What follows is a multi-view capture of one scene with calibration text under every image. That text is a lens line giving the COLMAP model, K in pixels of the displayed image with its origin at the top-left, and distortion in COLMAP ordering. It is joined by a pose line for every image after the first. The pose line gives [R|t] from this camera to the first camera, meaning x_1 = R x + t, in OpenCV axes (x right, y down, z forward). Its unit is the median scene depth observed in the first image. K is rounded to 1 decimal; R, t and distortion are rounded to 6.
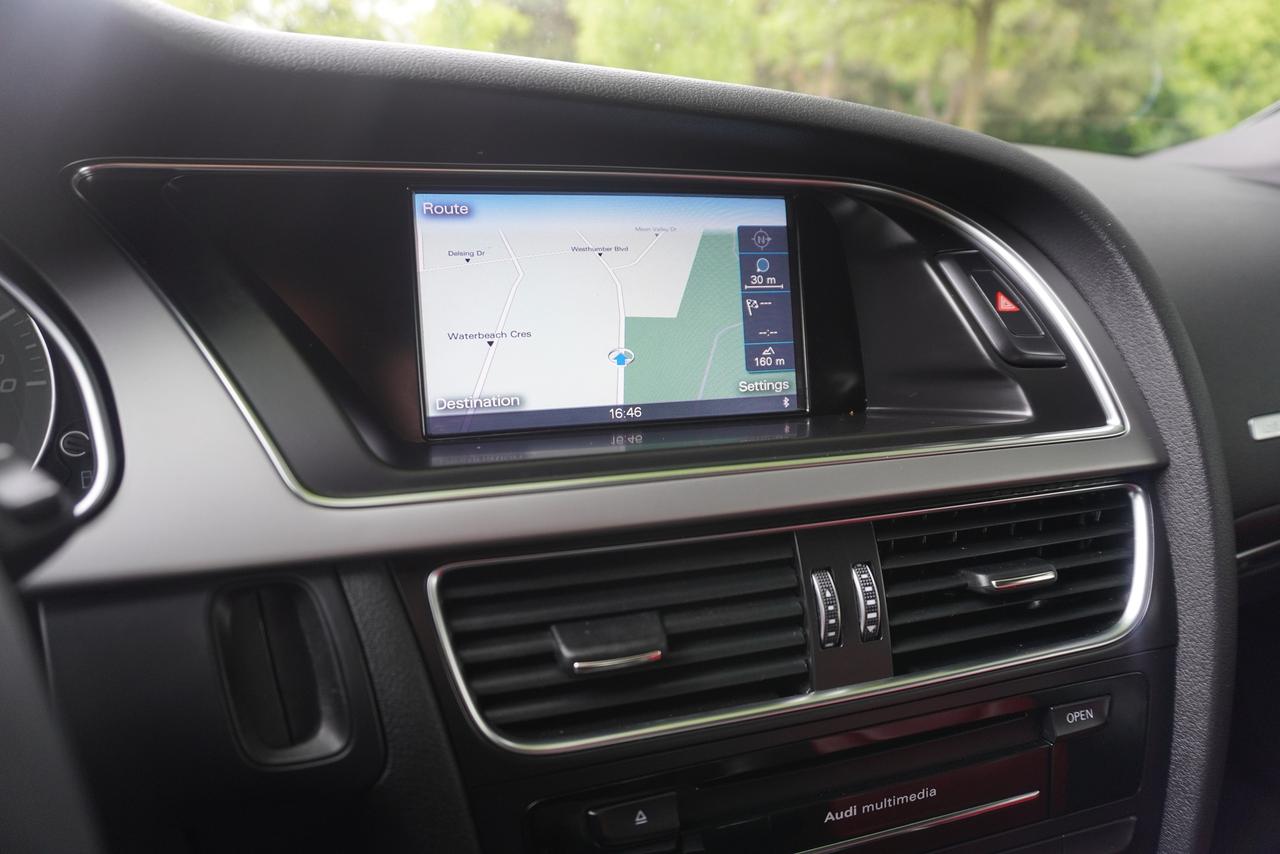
lens RADIAL K [[850.0, 0, 647.4], [0, 850.0, 424.3], [0, 0, 1]] dist [-0.060011, 0.025681]
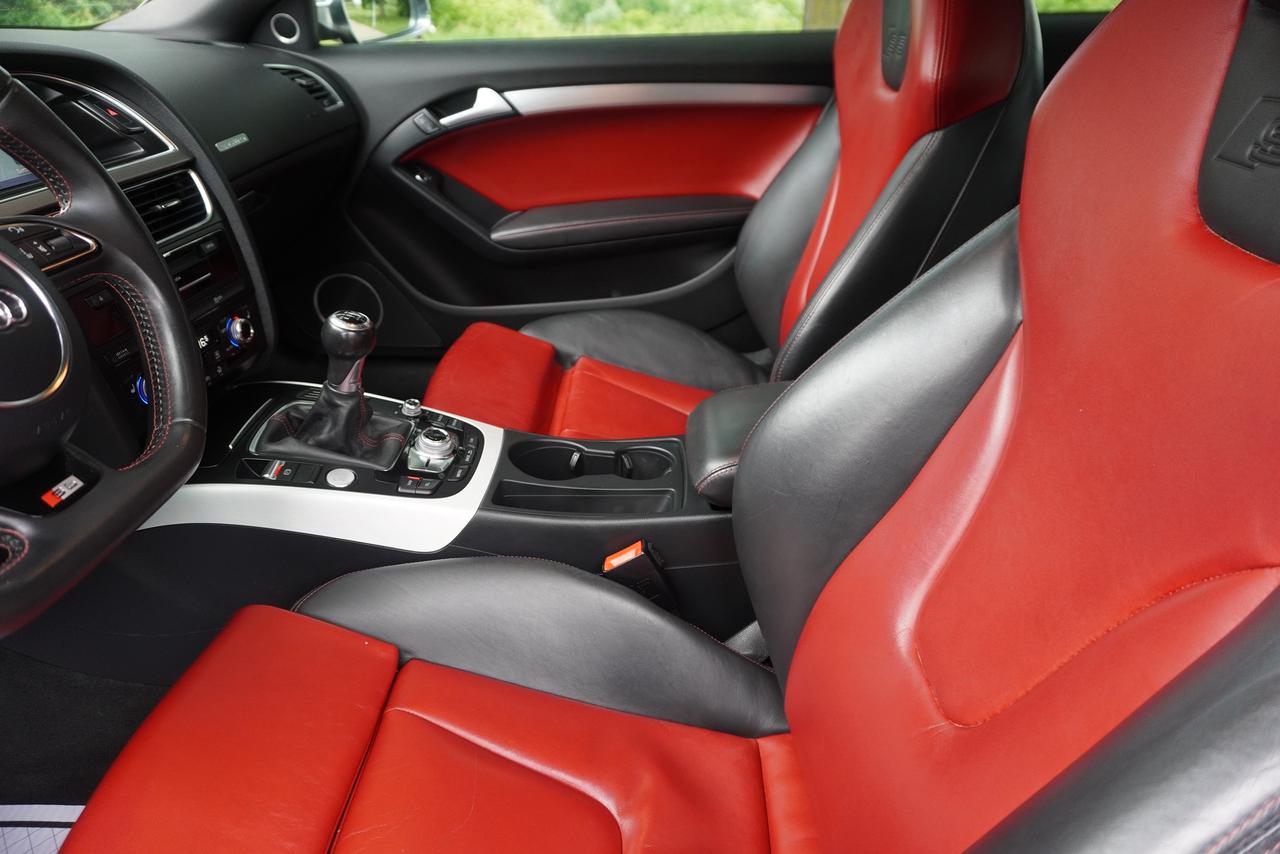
lens RADIAL K [[850.0, 0, 640.8], [0, 850.0, 434.9], [0, 0, 1]] dist [-0.060011, 0.025681]
pose [[0.455594, -0.456470, 0.764245, -1.198785], [0.300572, 0.886983, 0.350597, 0.319815], [-0.837909, 0.069981, 0.541306, -1.626903]]
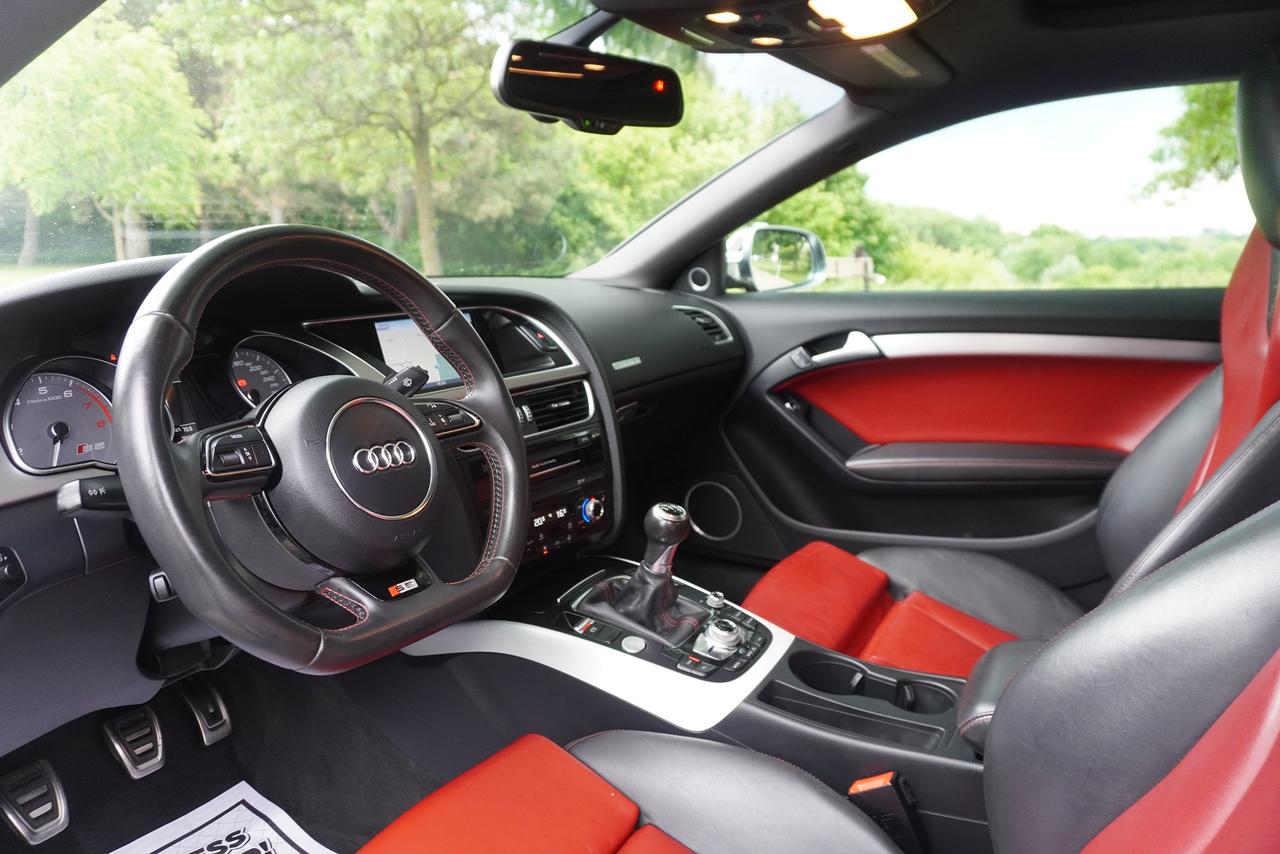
lens RADIAL K [[850.0, 0, 628.2], [0, 850.0, 433.1], [0, 0, 1]] dist [-0.060011, 0.025681]
pose [[0.831625, -0.173193, 0.527640, -1.153534], [0.226783, 0.973204, -0.037993, 0.448362], [-0.506921, 0.151255, 0.848618, -2.034499]]
